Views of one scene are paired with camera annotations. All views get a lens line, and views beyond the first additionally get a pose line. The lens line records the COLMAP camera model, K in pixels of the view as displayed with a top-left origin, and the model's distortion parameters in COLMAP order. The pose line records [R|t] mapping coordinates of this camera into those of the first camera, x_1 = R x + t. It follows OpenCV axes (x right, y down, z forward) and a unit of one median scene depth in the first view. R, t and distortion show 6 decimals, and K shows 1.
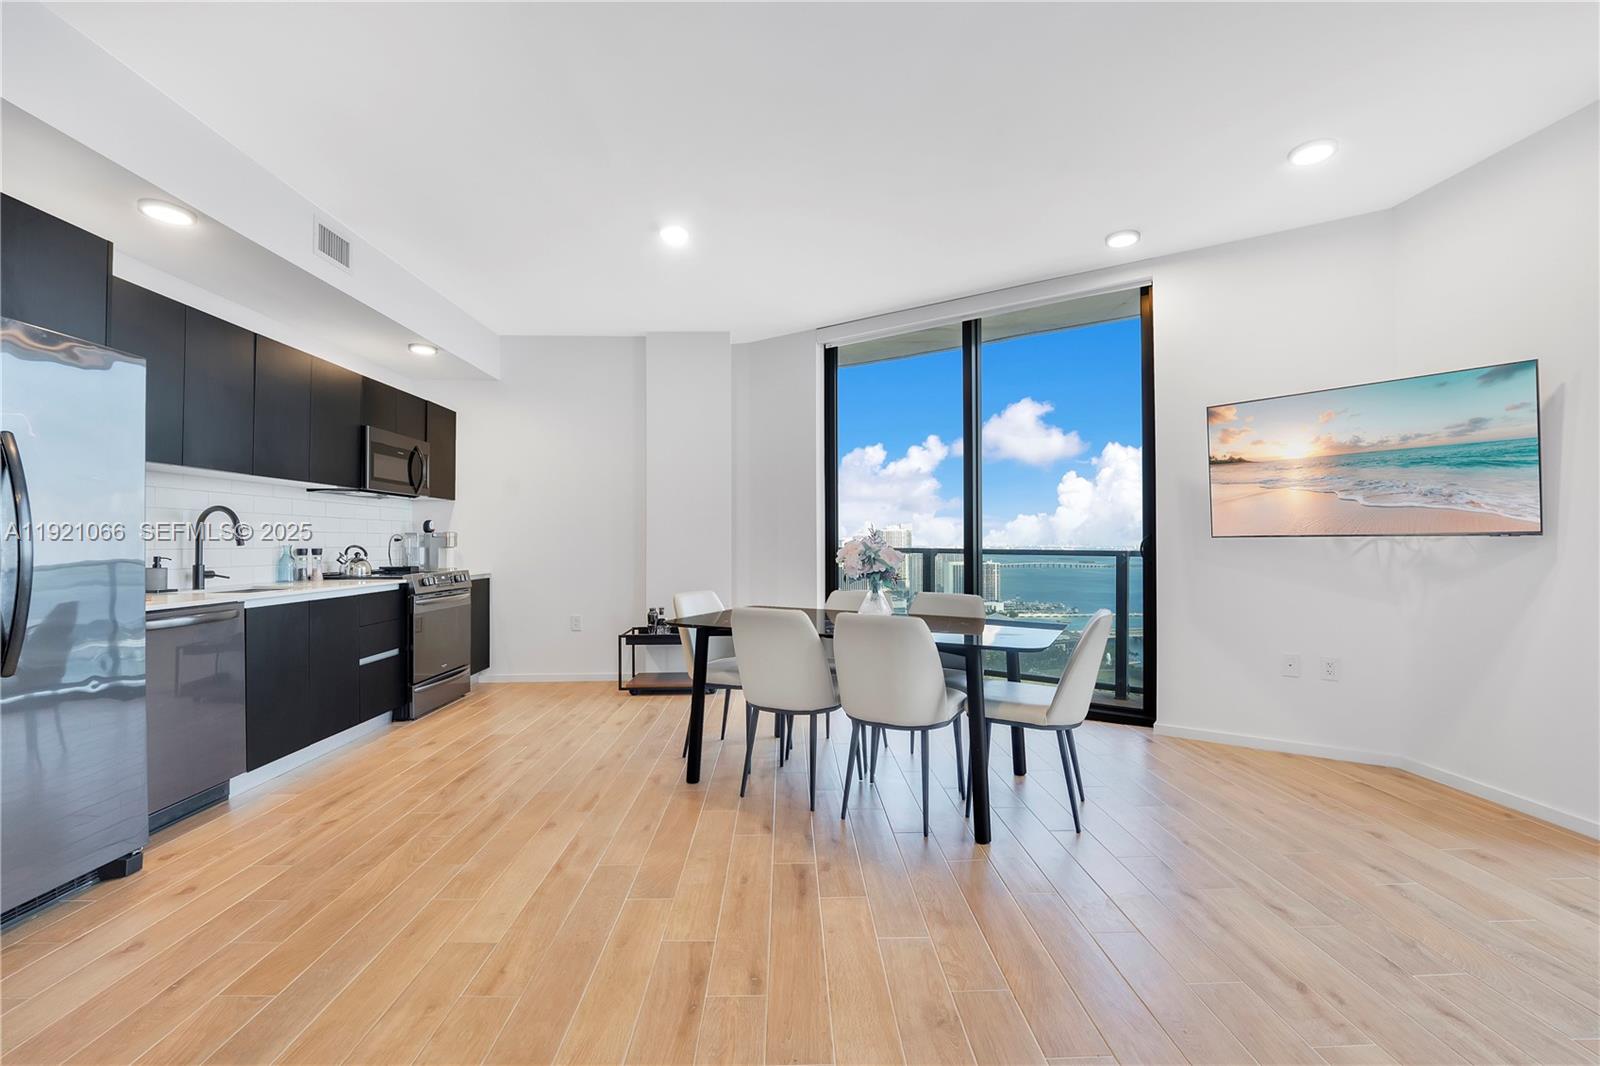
lens RADIAL K [[668.0, 0, 806.9], [0, 668.0, 539.9], [0, 0, 1]] dist [-0.033452, 0.006765]
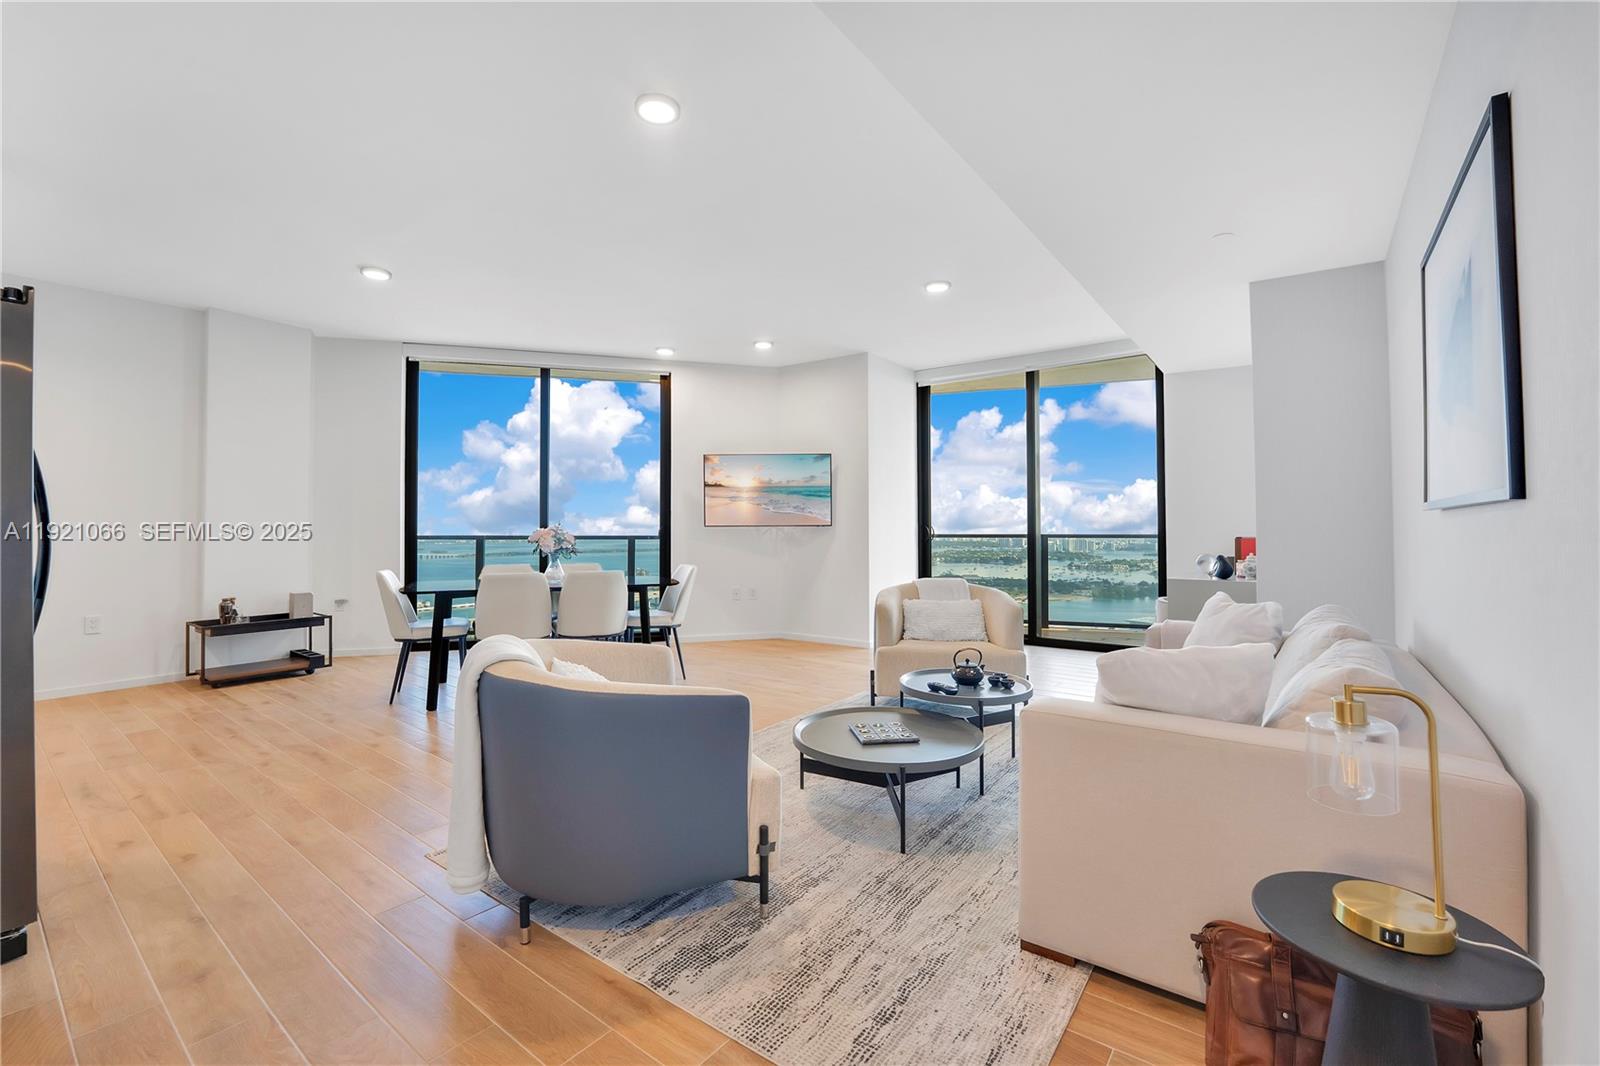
lens RADIAL K [[657.1, 0, 790.9], [0, 657.1, 534.3], [0, 0, 1]] dist [-0.032970, 0.005446]
pose [[0.648764, -0.010355, 0.760919, -0.704444], [-0.004968, 0.999828, 0.017841, -0.017789], [-0.760974, -0.015355, 0.648601, -0.406911]]
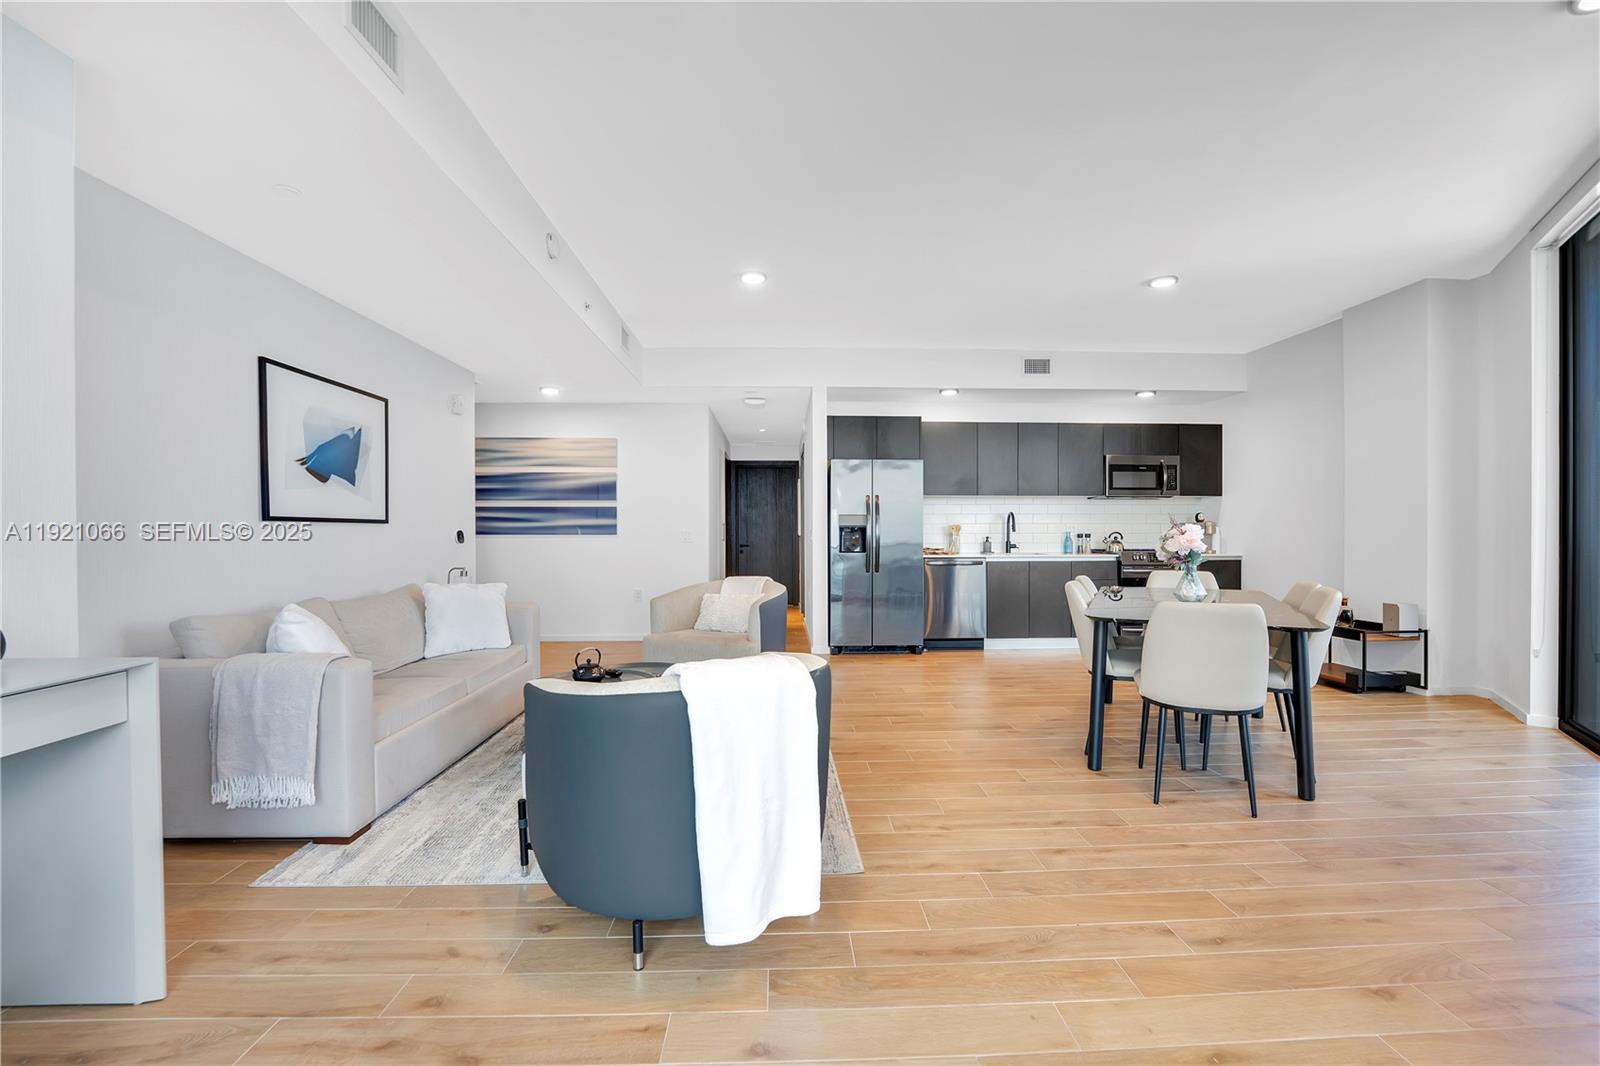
lens RADIAL K [[657.1, 0, 790.9], [0, 657.1, 534.3], [0, 0, 1]] dist [-0.032970, 0.005446]
pose [[0.000027, 0.005119, -0.999987, 1.213454], [0.001830, 0.999985, 0.005119, 0.006242], [0.999998, -0.001830, 0.000017, 0.352258]]
